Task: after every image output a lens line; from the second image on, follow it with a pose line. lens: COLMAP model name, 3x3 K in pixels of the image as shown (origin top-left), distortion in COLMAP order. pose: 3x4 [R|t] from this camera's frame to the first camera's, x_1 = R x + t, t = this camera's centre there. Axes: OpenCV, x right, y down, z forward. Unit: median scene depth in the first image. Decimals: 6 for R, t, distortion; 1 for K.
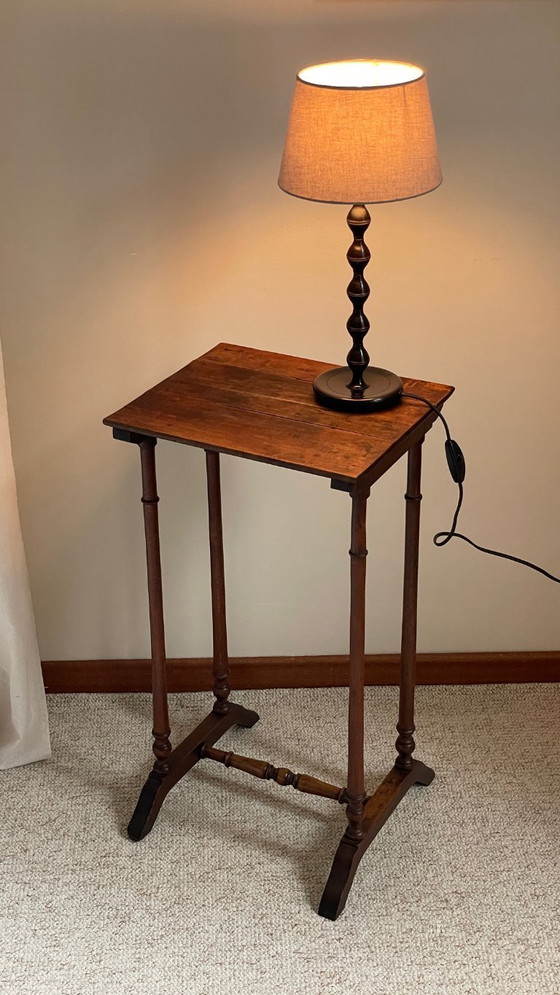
lens RADIAL K [[1504.9, 0, 270.4], [0, 1504.9, 504.8], [0, 0, 1]] dist [0.092040, 0.000000]
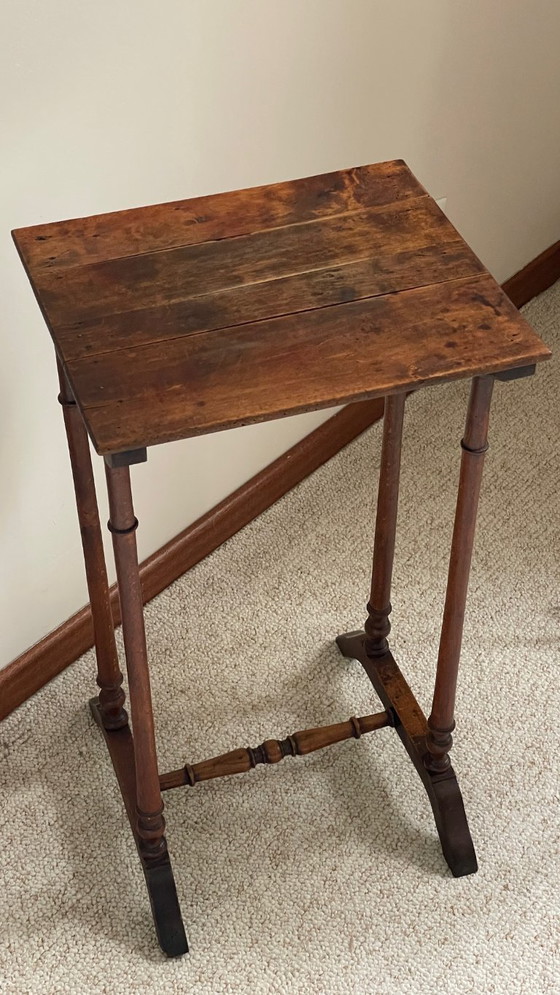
lens RADIAL K [[1504.9, 0, 280.7], [0, 1504.9, 505.3], [0, 0, 1]] dist [0.092040, 0.000000]
pose [[0.674112, -0.495061, 0.548167, -0.358118], [0.334967, 0.866338, 0.370480, -0.208882], [-0.658308, -0.066127, 0.749839, 0.497620]]
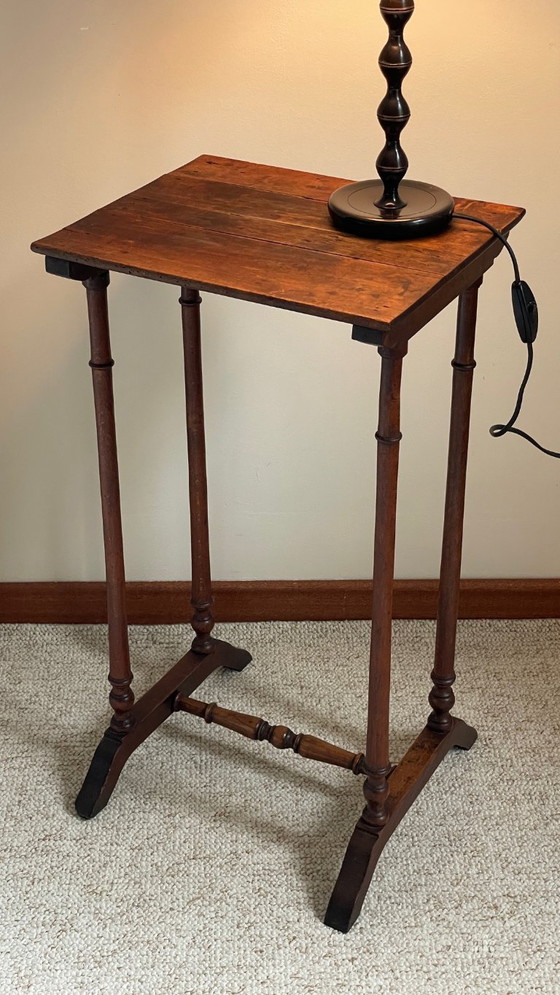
lens RADIAL K [[1504.9, 0, 268.5], [0, 1504.9, 509.8], [0, 0, 1]] dist [0.092040, 0.000000]
pose [[0.999902, 0.012614, -0.006144, 0.006060], [-0.012273, 0.998535, 0.052691, 0.027361], [0.006800, -0.052611, 0.998592, 0.265148]]
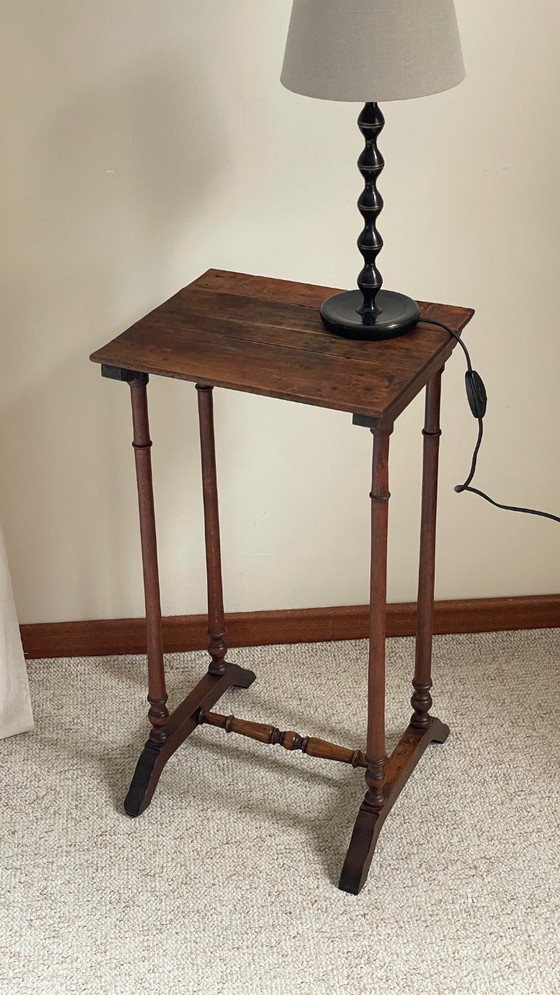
lens RADIAL K [[1504.9, 0, 276.0], [0, 1504.9, 504.7], [0, 0, 1]] dist [0.092040, 0.000000]
pose [[0.998213, -0.032669, 0.050041, -0.045340], [0.030899, 0.998883, 0.035755, 0.003021], [-0.051153, -0.034145, 0.998107, 0.091430]]
